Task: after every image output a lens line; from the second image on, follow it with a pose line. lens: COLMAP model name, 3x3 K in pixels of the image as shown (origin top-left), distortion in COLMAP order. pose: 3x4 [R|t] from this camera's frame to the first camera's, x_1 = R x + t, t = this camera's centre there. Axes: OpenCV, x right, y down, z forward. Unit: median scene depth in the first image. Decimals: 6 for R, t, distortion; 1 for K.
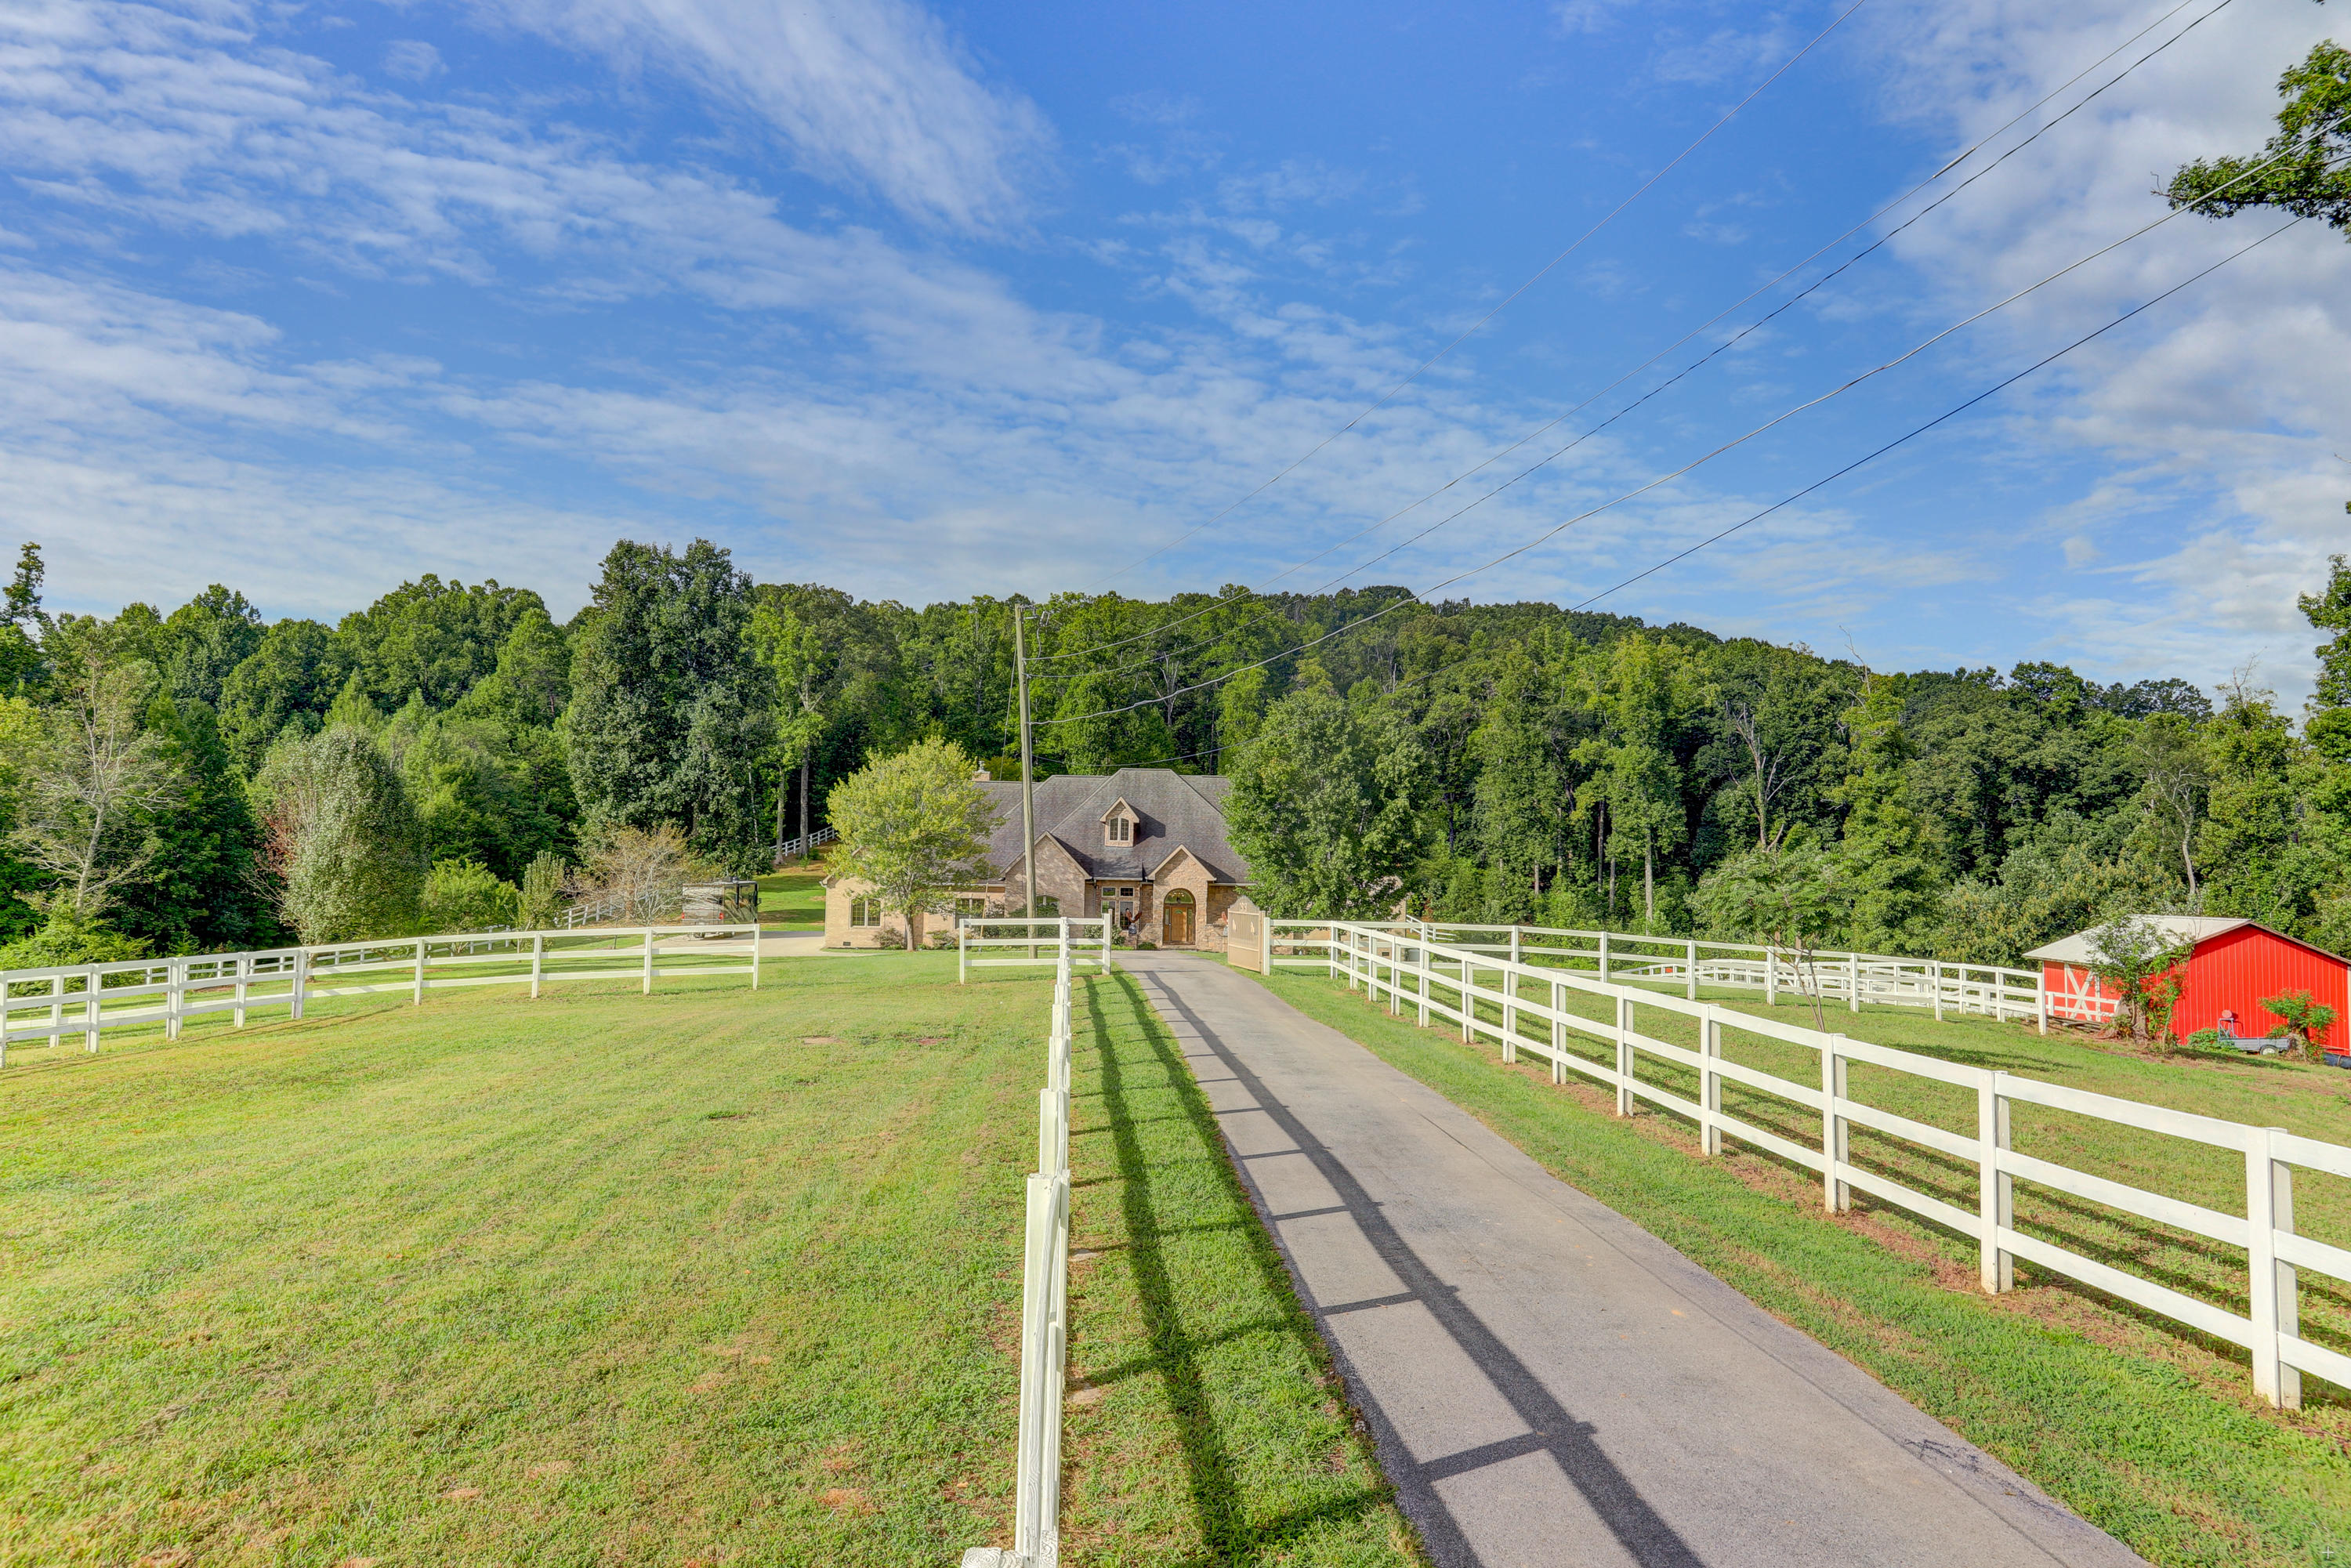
lens RADIAL K [[1505.6, 0, 1175.5], [0, 1505.6, 784.0], [0, 0, 1]] dist [-0.004826, -0.000701]
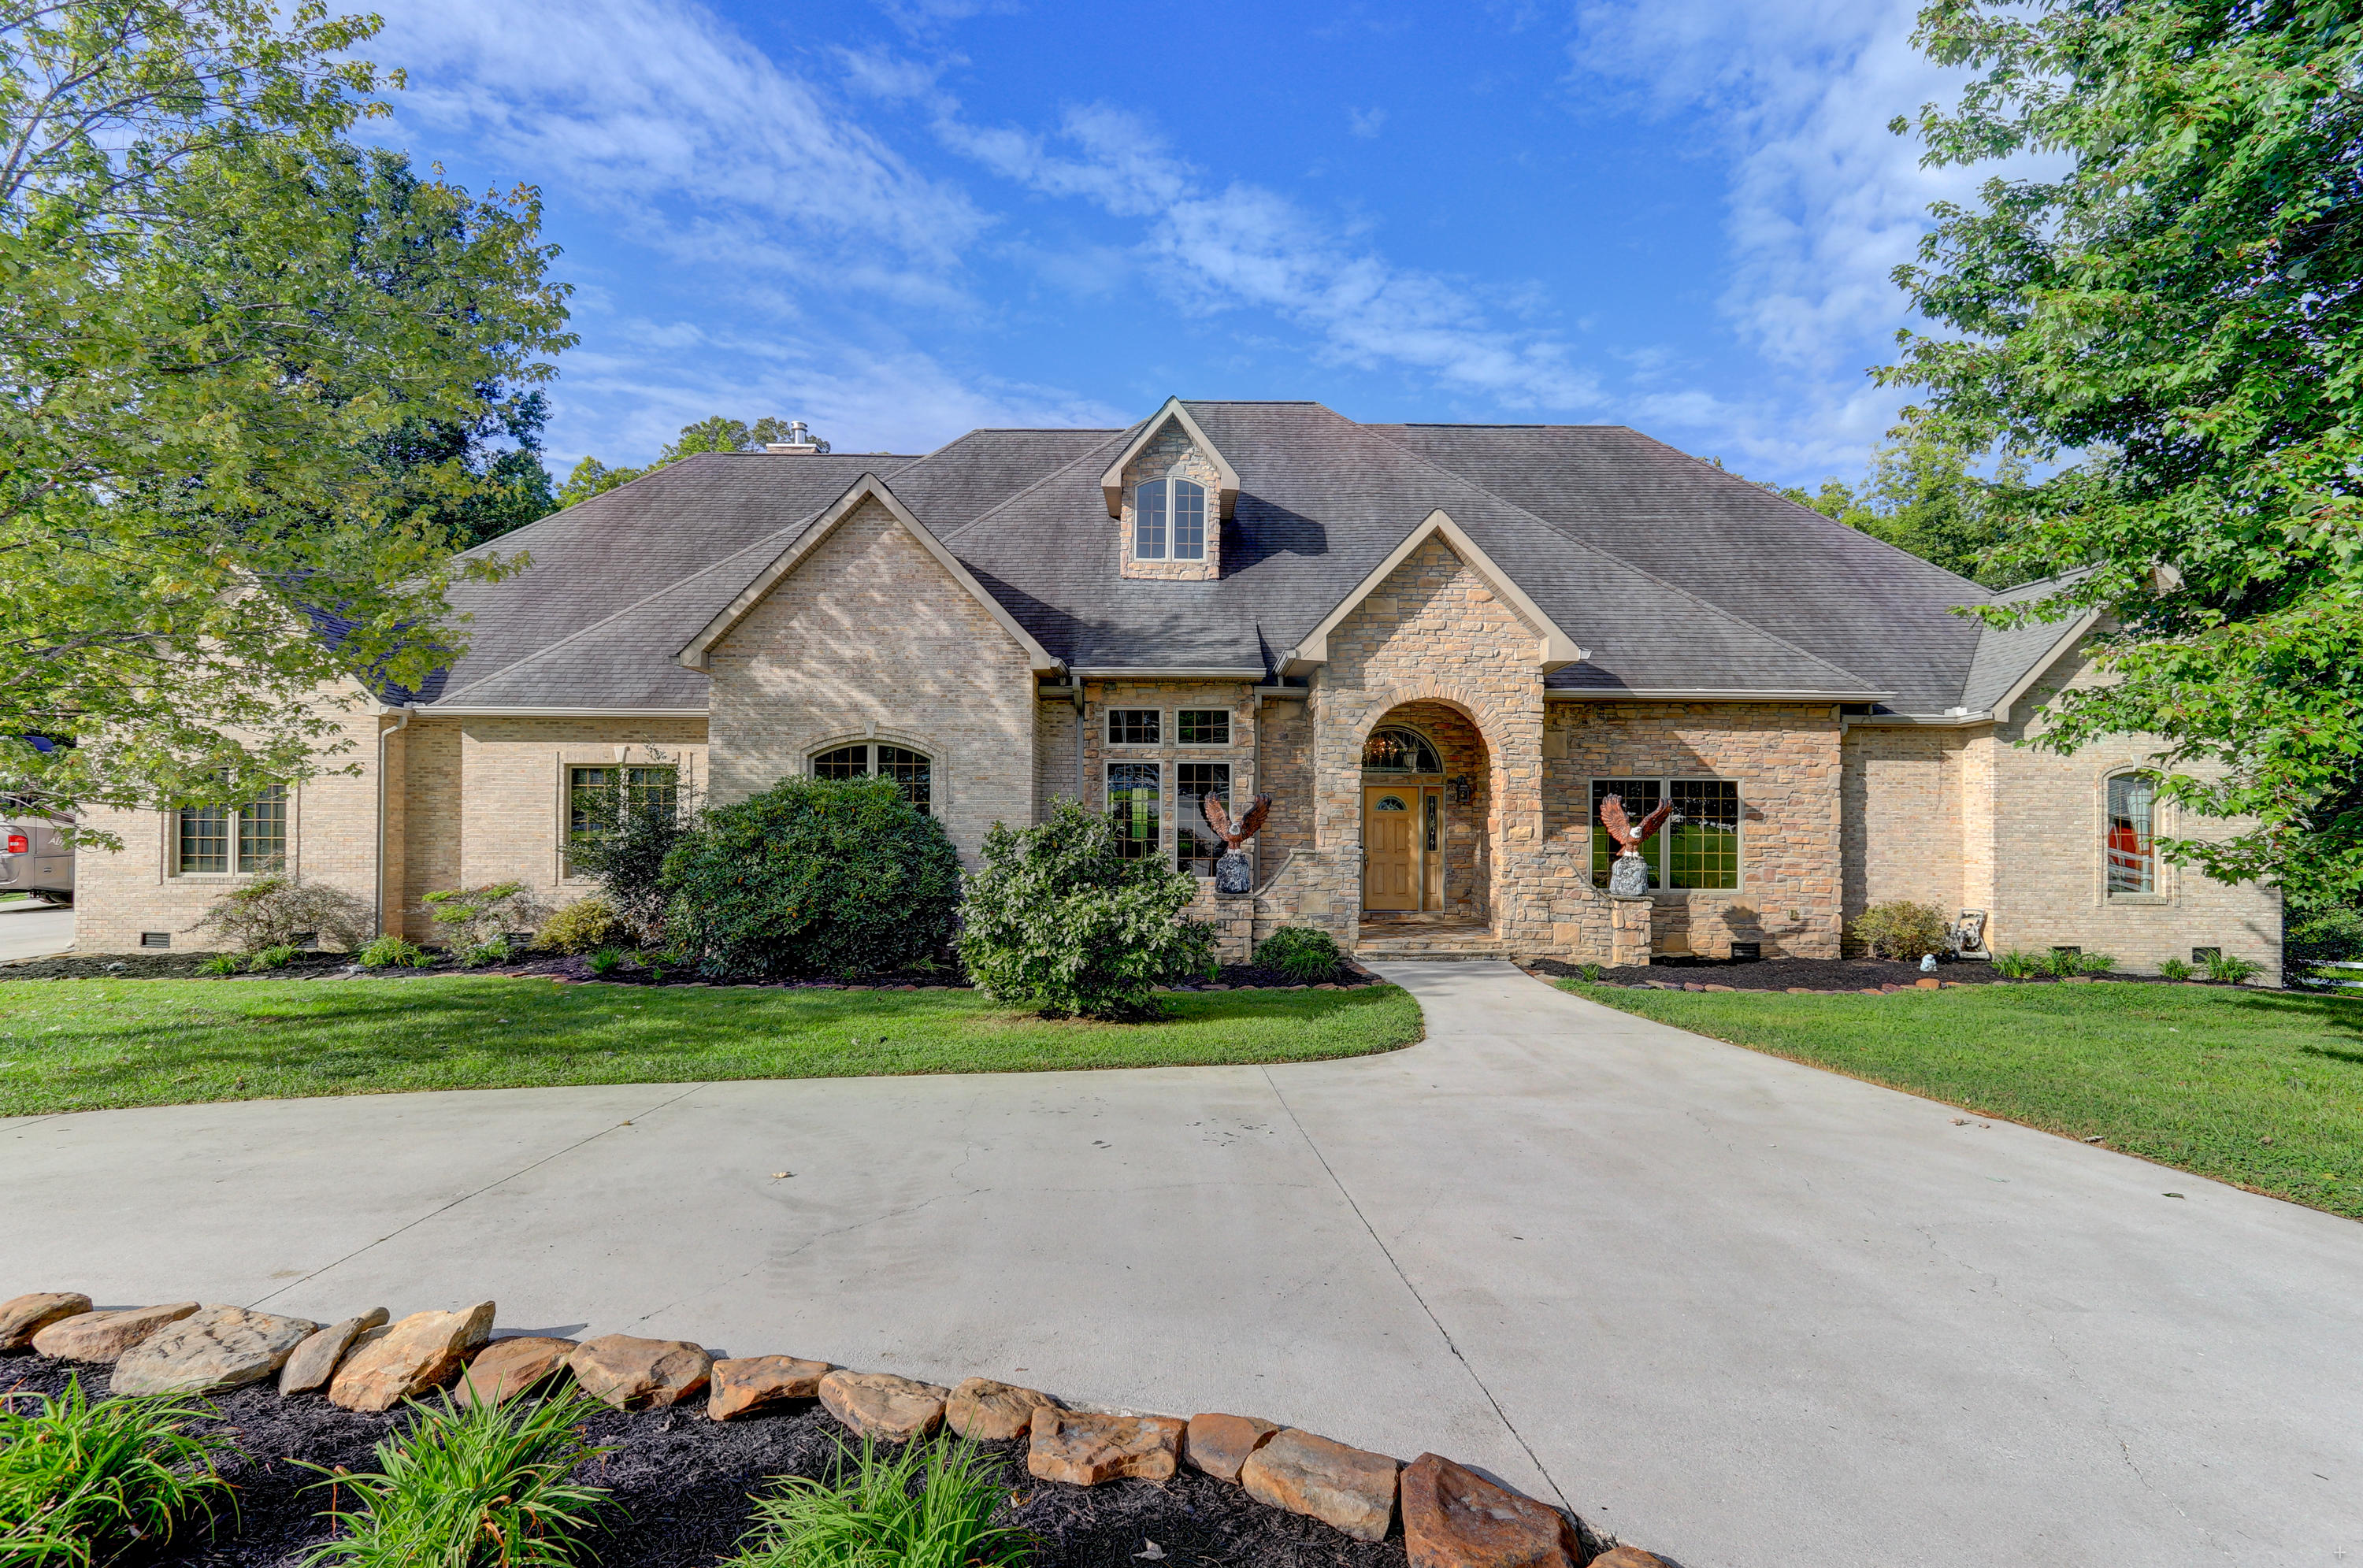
lens RADIAL K [[1078.5, 0, 1182.1], [0, 1078.5, 796.9], [0, 0, 1]] dist [-0.000527, -0.000082]
pose [[0.999552, -0.015086, -0.025837, -0.030565], [0.016238, 0.998856, 0.044975, 0.073166], [0.025129, -0.045374, 0.998654, 0.794211]]
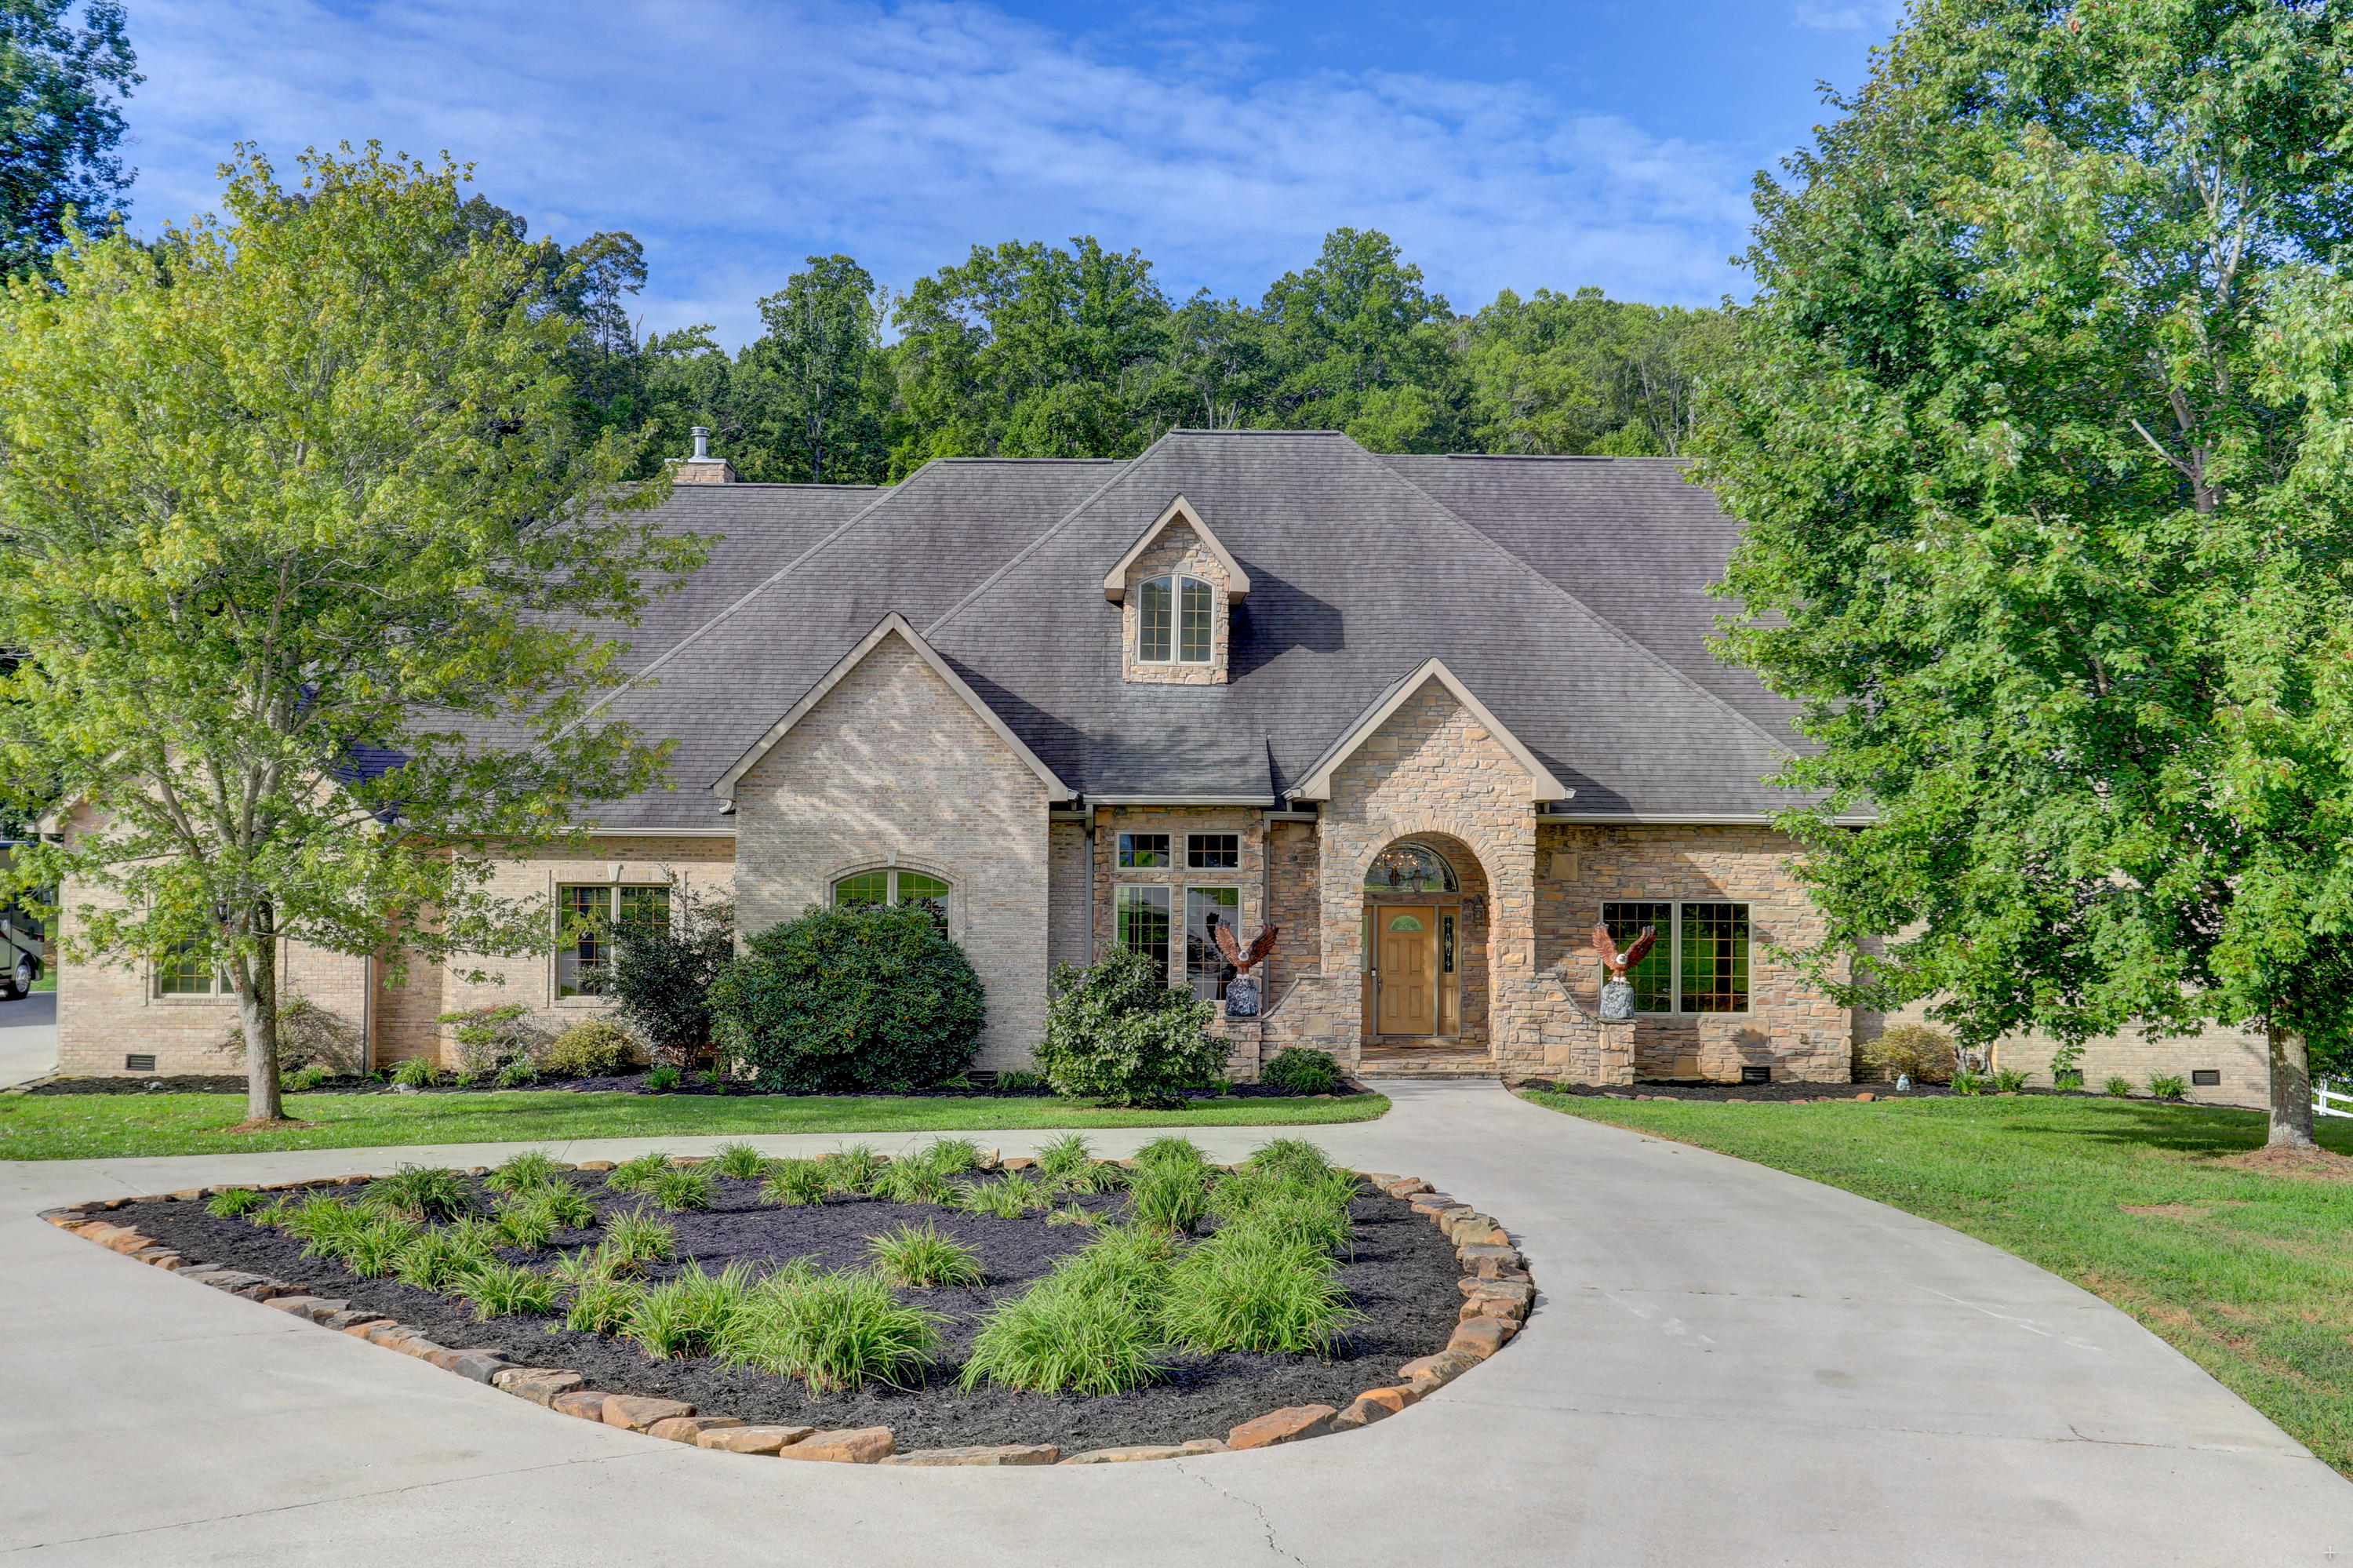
lens RADIAL K [[2261.7, 0, 1176.5], [0, 2261.7, 784.0], [0, 0, 1]] dist [-0.009752, -0.006032]
pose [[0.999909, -0.012507, -0.005097, -0.035435], [0.012656, 0.999462, 0.030273, 0.047170], [0.004716, -0.030335, 0.999529, 0.597334]]
